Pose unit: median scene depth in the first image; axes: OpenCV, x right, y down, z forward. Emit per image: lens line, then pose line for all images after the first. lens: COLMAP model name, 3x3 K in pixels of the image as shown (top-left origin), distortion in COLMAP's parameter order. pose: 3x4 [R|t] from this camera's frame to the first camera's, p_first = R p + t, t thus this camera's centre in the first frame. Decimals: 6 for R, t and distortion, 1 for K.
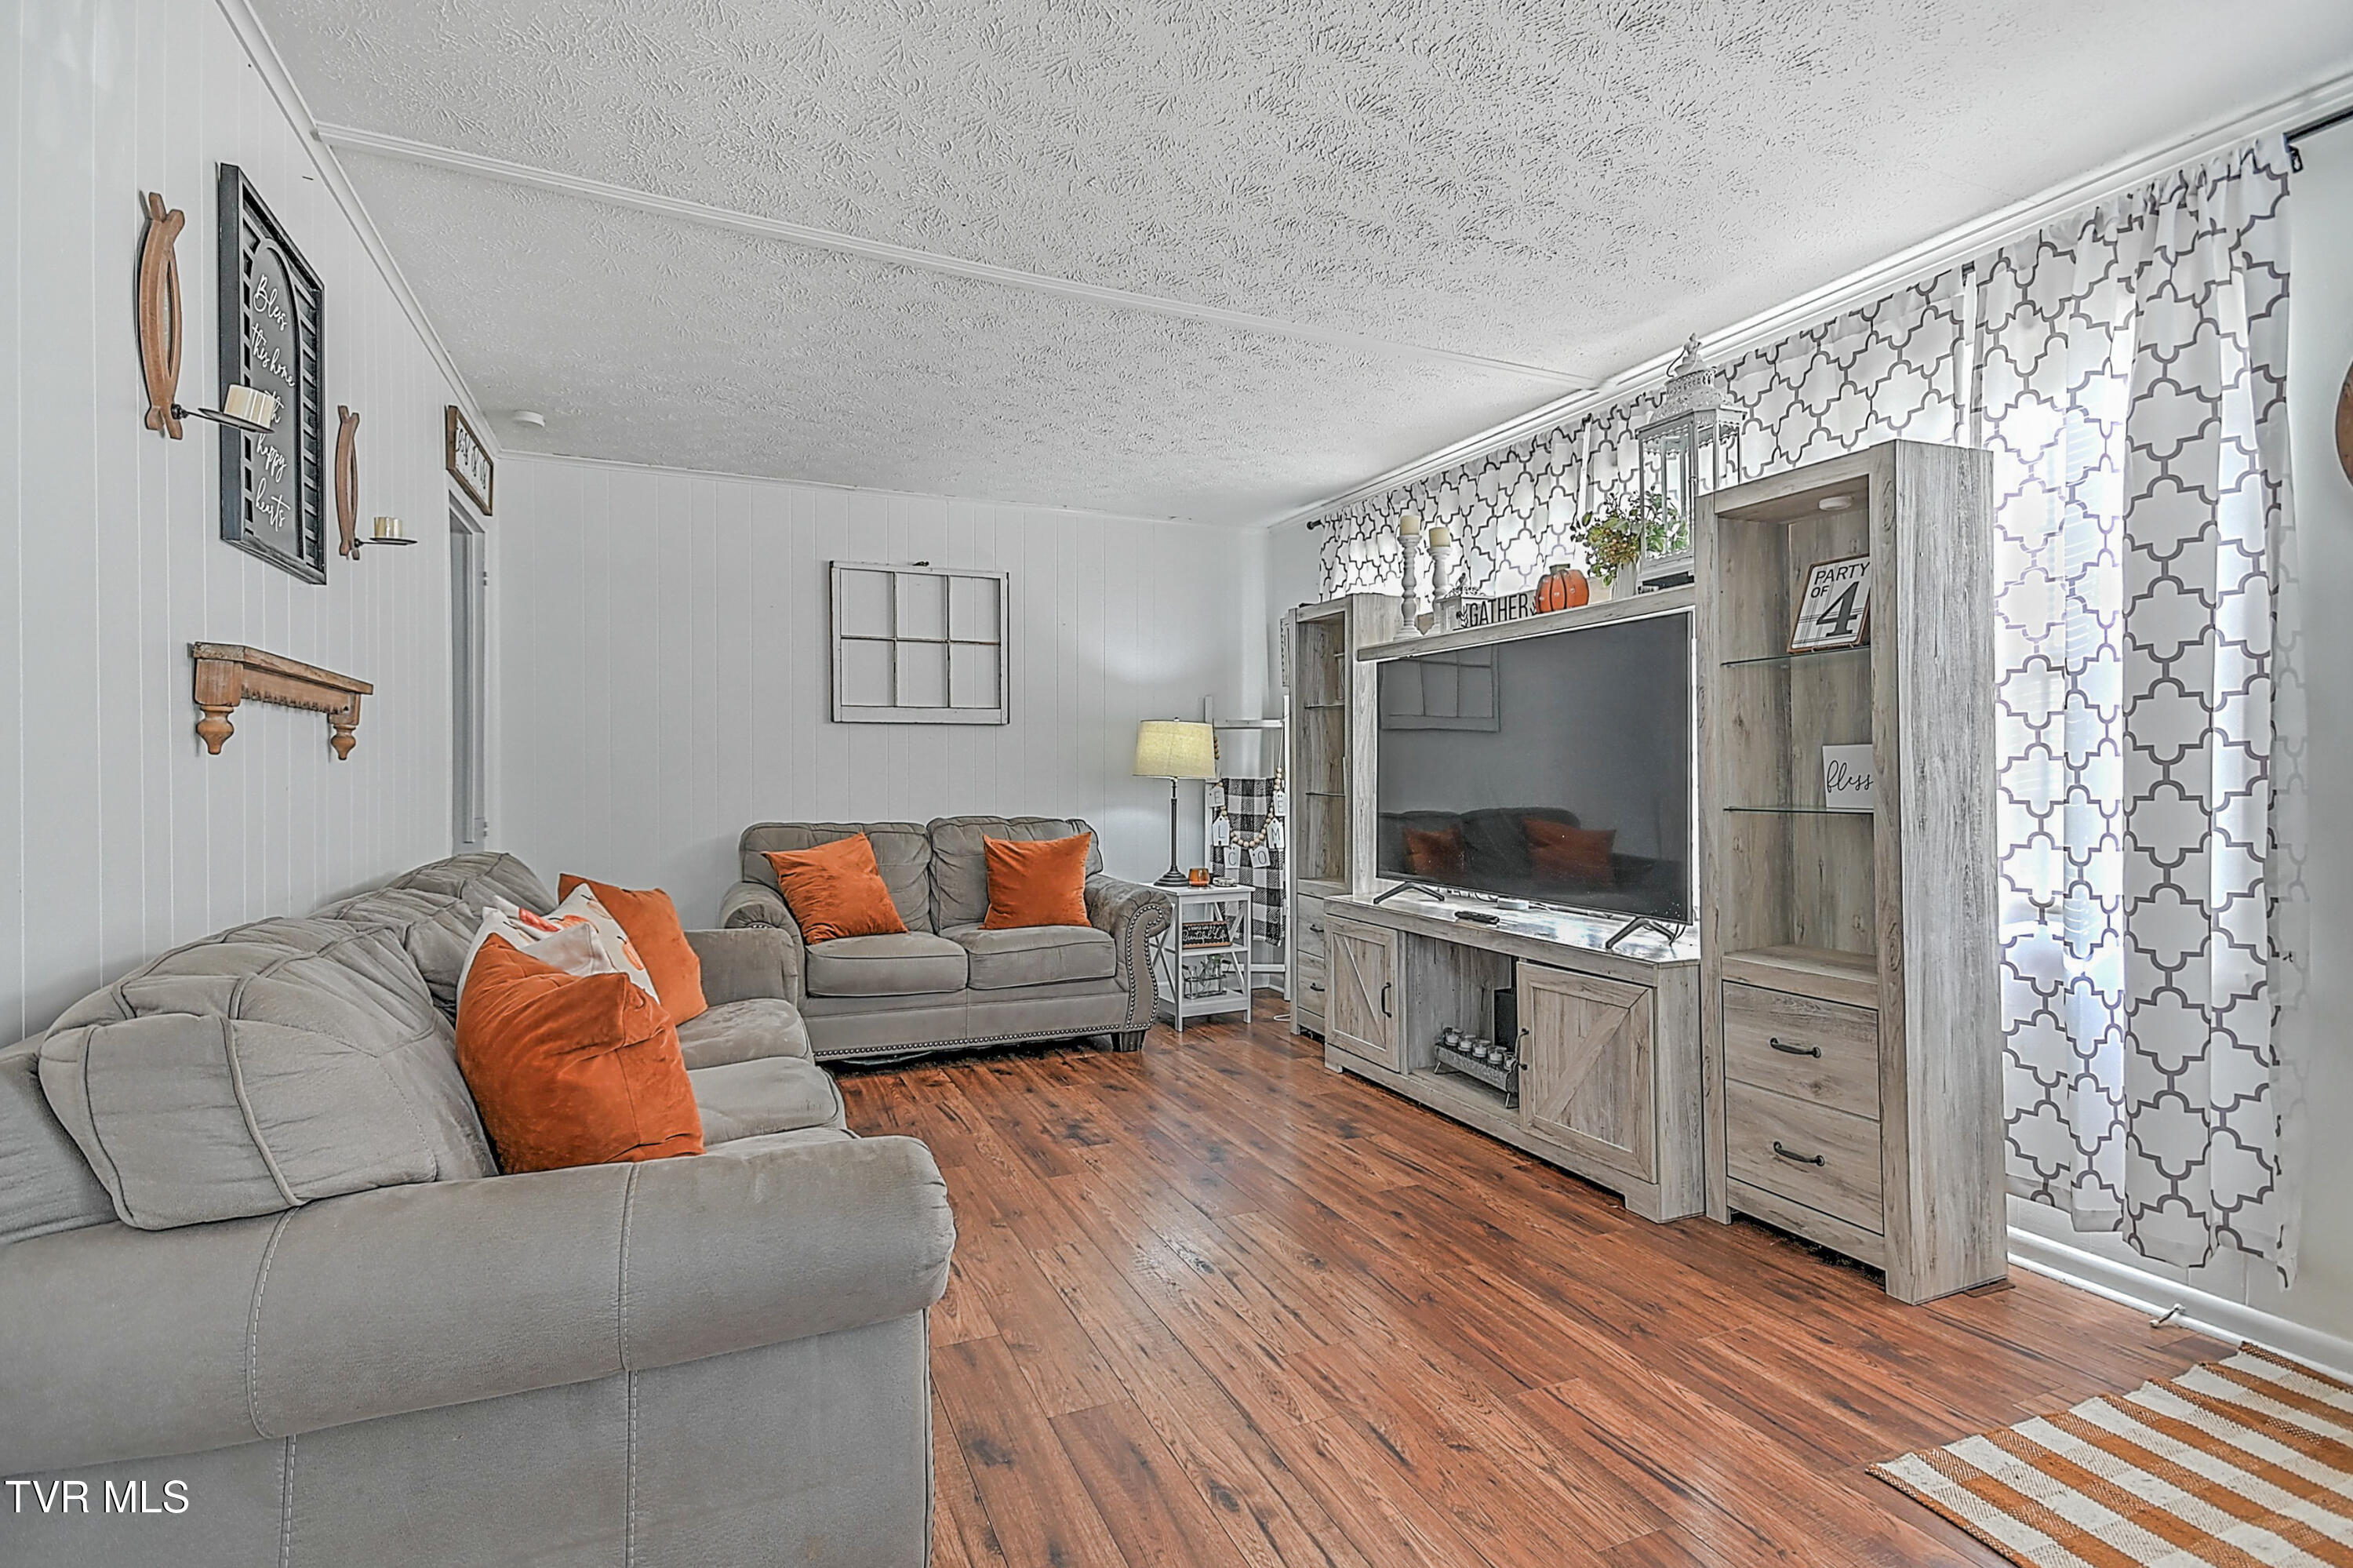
lens RADIAL K [[1086.0, 0, 1177.3], [0, 1086.0, 778.0], [0, 0, 1]] dist [0.012844, 0.000341]
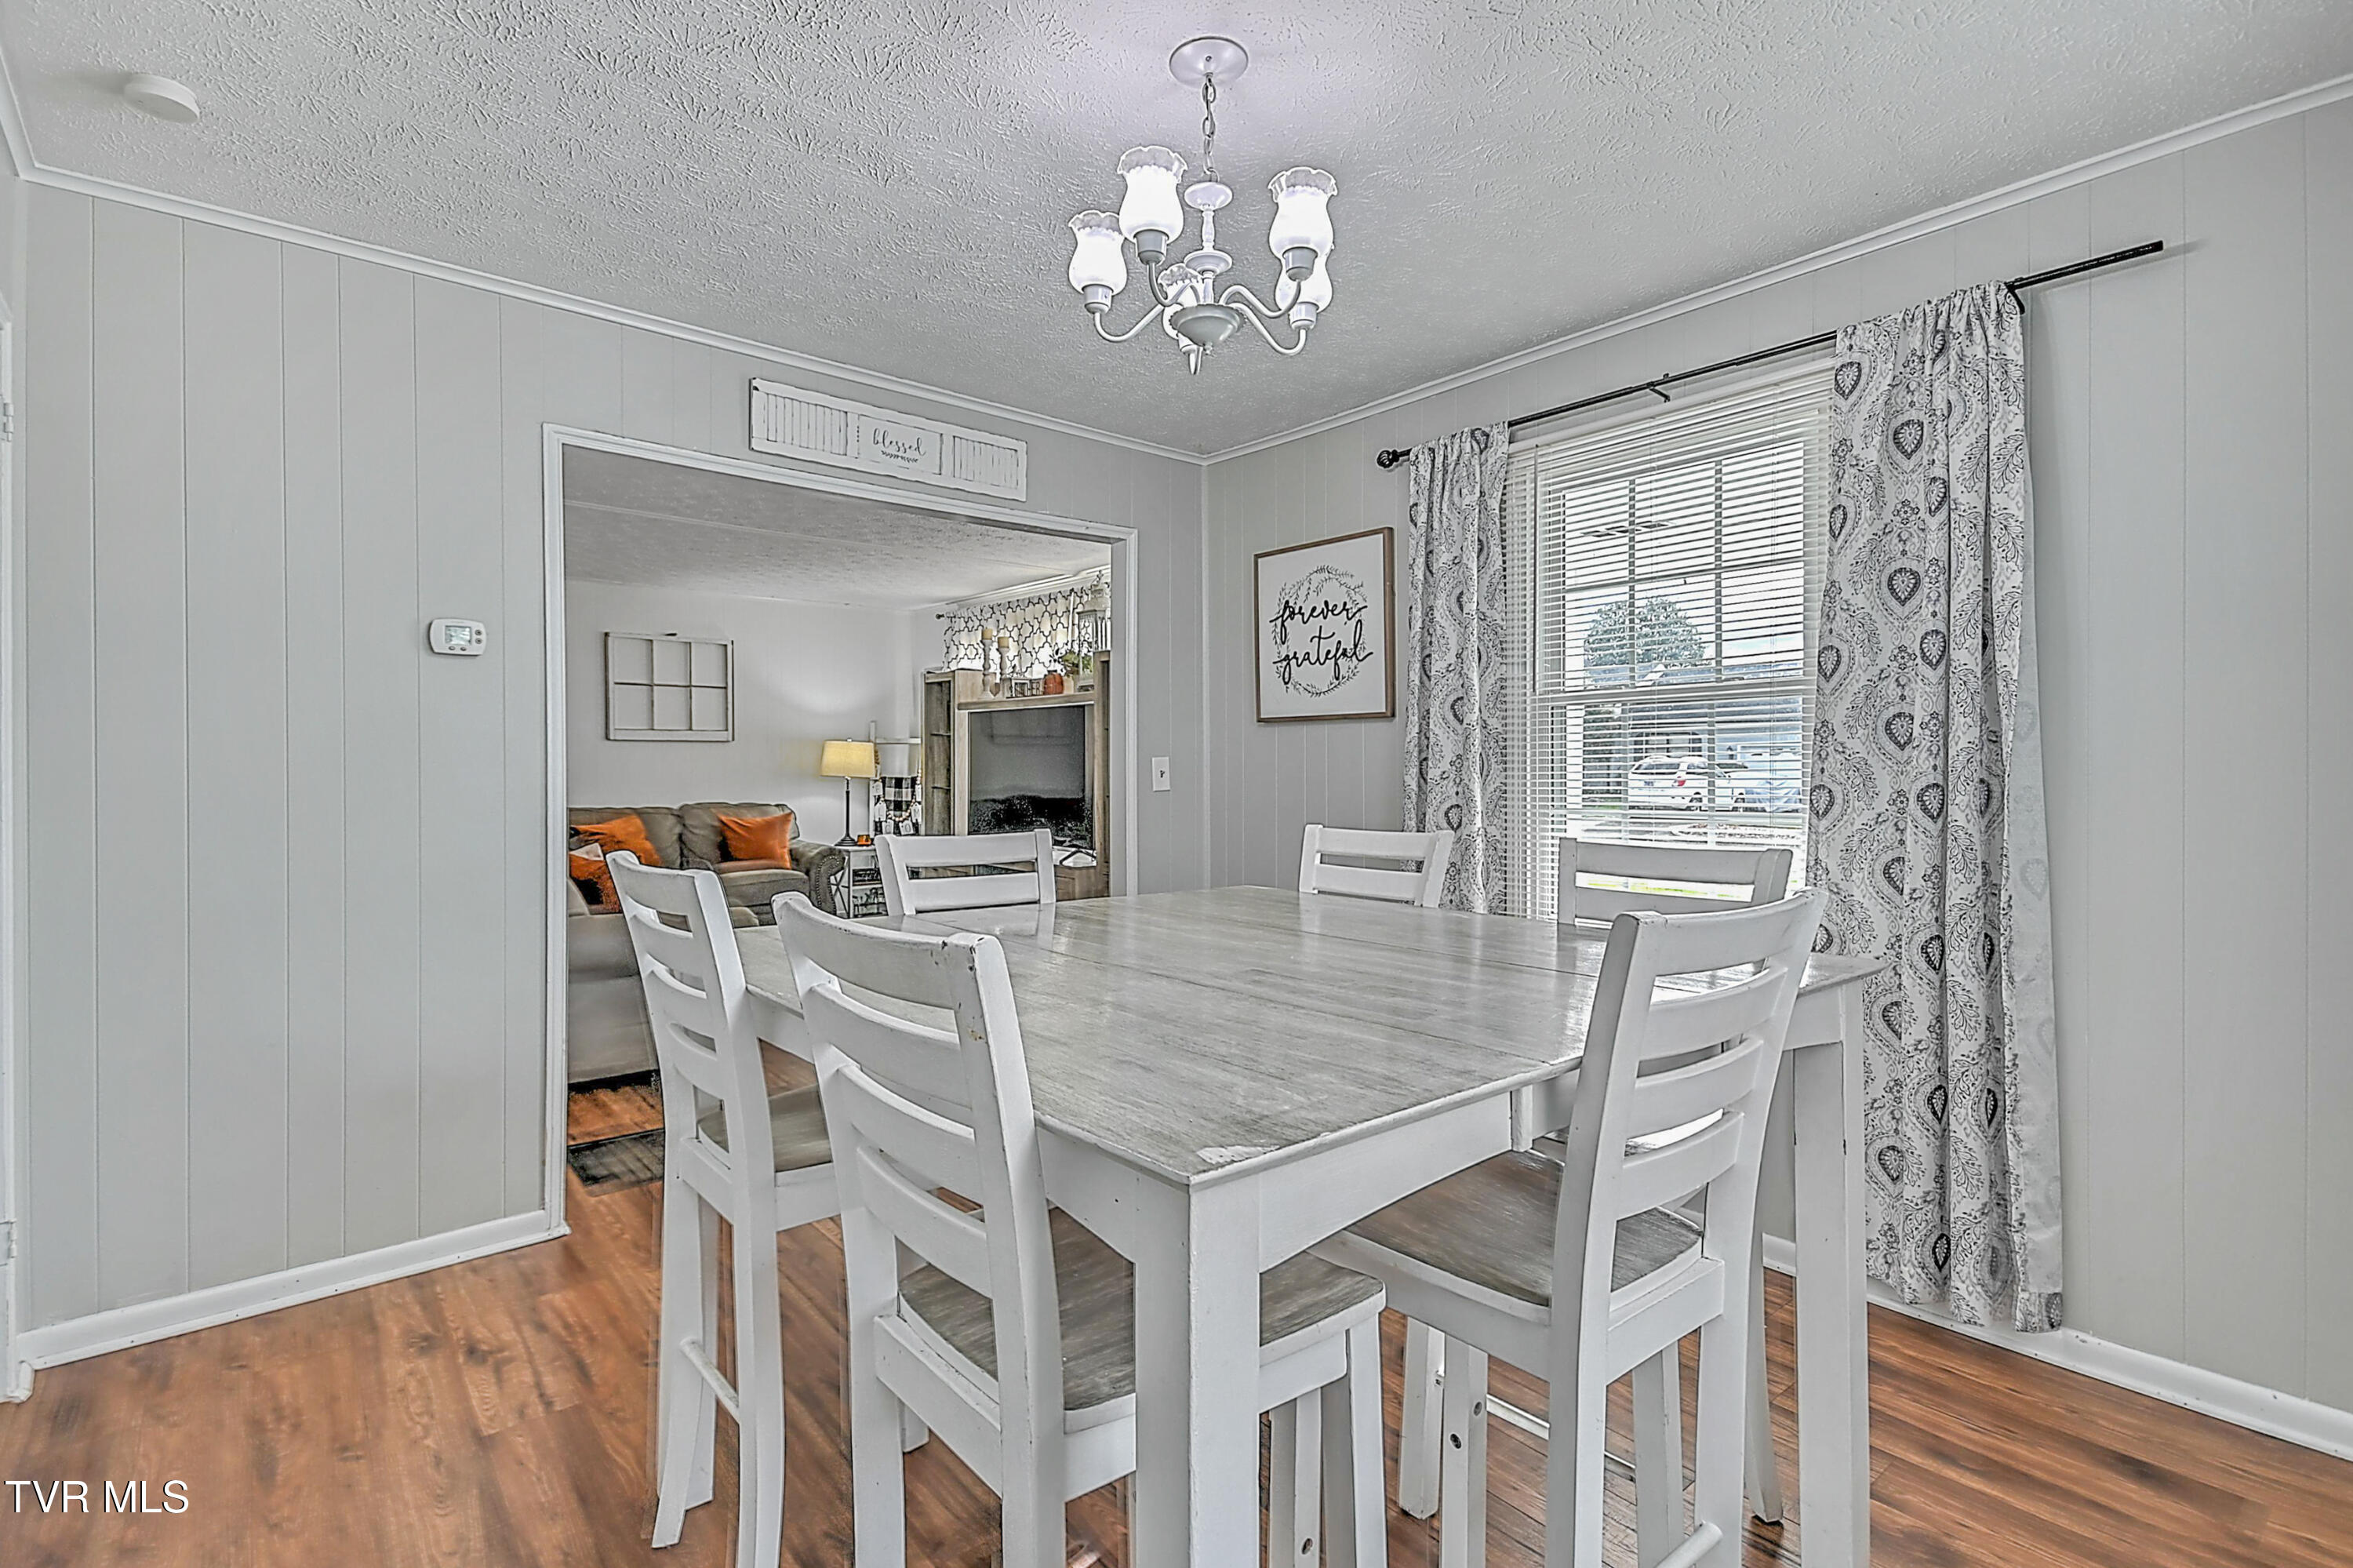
lens RADIAL K [[1086.0, 0, 1172.1], [0, 1086.0, 785.5], [0, 0, 1]] dist [0.012844, 0.000341]
pose [[0.962294, -0.002342, 0.272002, 0.021843], [-0.002503, 0.999844, 0.017464, -0.017288], [-0.272000, -0.017486, 0.962138, -0.666384]]
